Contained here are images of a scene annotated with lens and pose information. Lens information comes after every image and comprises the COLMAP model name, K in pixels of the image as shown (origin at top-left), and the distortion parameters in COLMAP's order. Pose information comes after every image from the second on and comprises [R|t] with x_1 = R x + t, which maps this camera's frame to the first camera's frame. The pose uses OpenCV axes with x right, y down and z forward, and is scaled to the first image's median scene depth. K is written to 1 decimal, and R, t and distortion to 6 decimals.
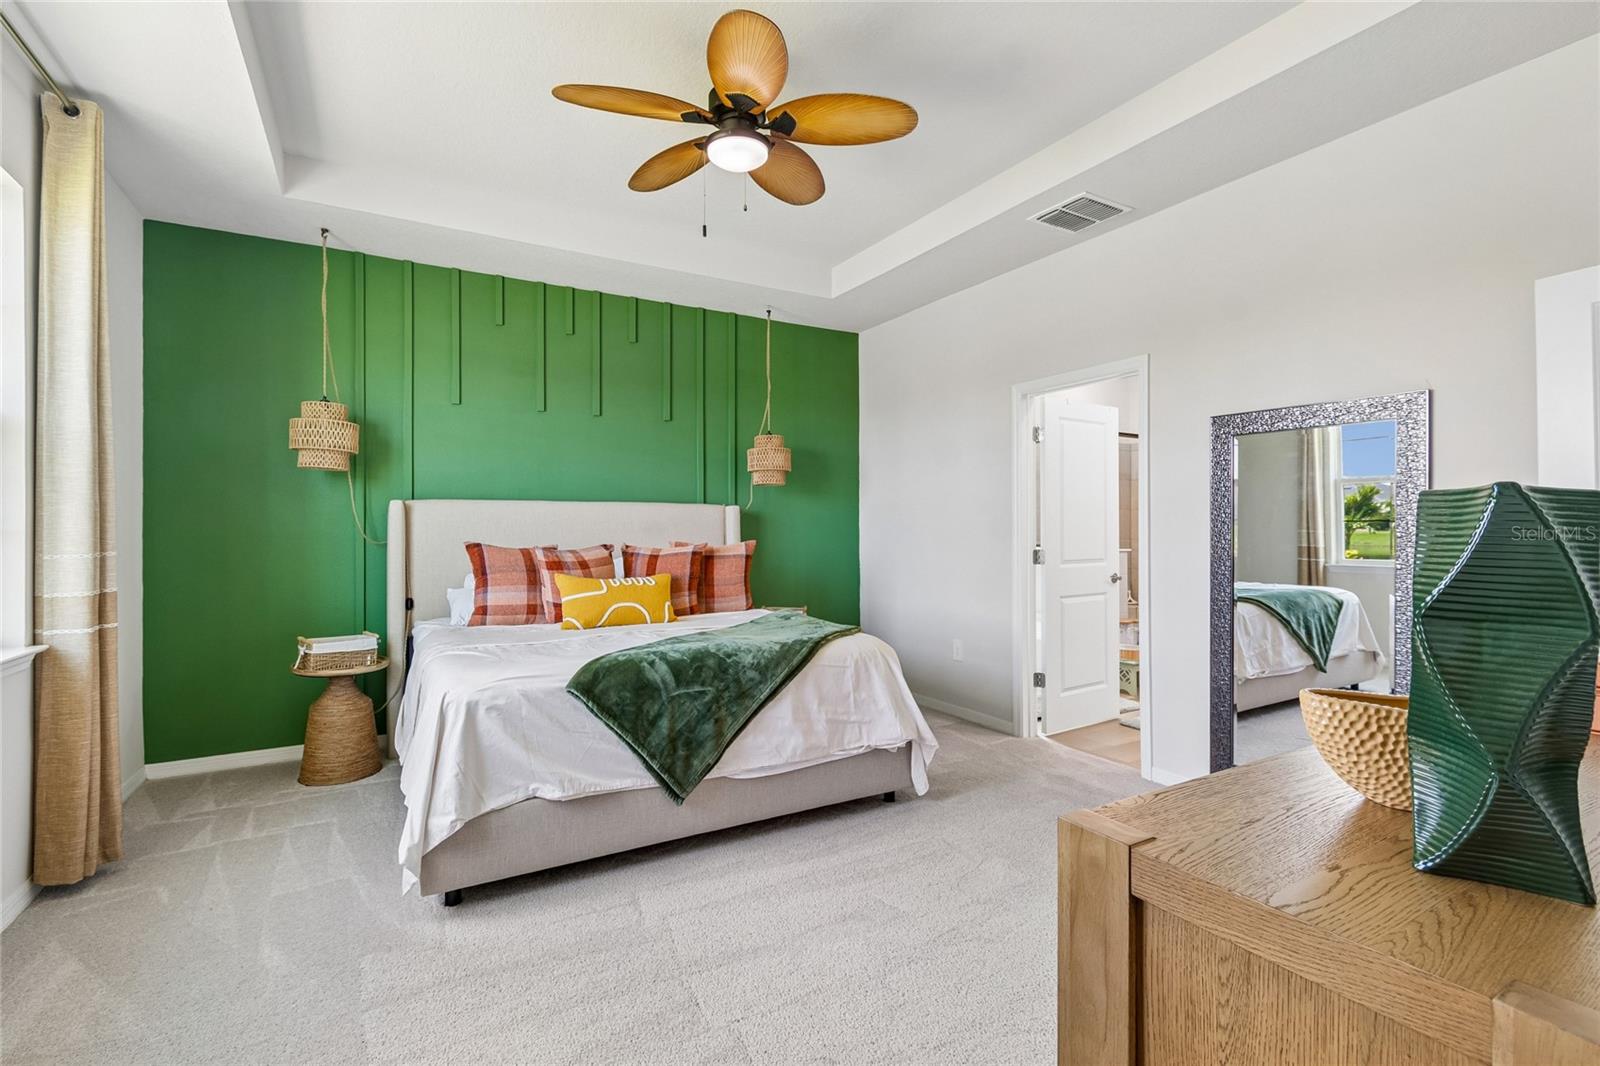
lens RADIAL K [[727.0, 0, 803.7], [0, 727.0, 524.2], [0, 0, 1]] dist [0.002404, 0.000370]
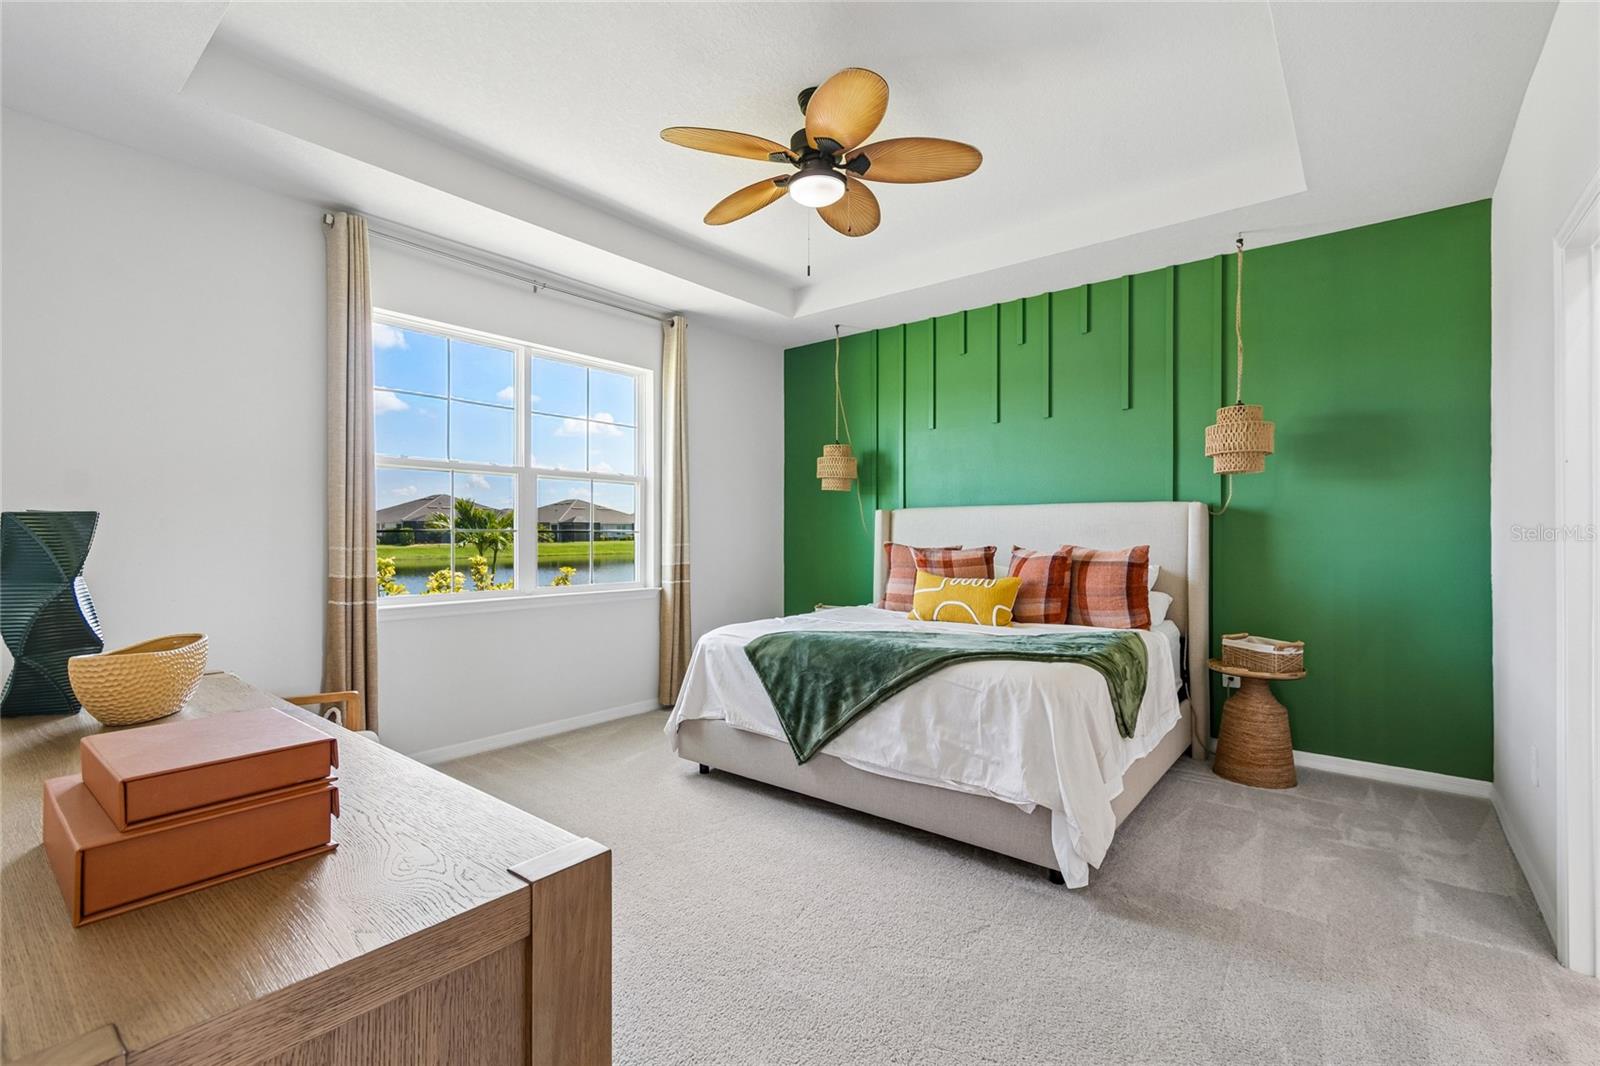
lens RADIAL K [[715.1, 0, 804.6], [0, 715.1, 536.6], [0, 0, 1]] dist [0.009019, 0.000051]
pose [[0.355169, 0.005557, -0.934786, 0.775331], [0.006111, 0.999947, 0.008266, 0.004682], [0.934782, -0.008648, 0.355116, 0.505625]]
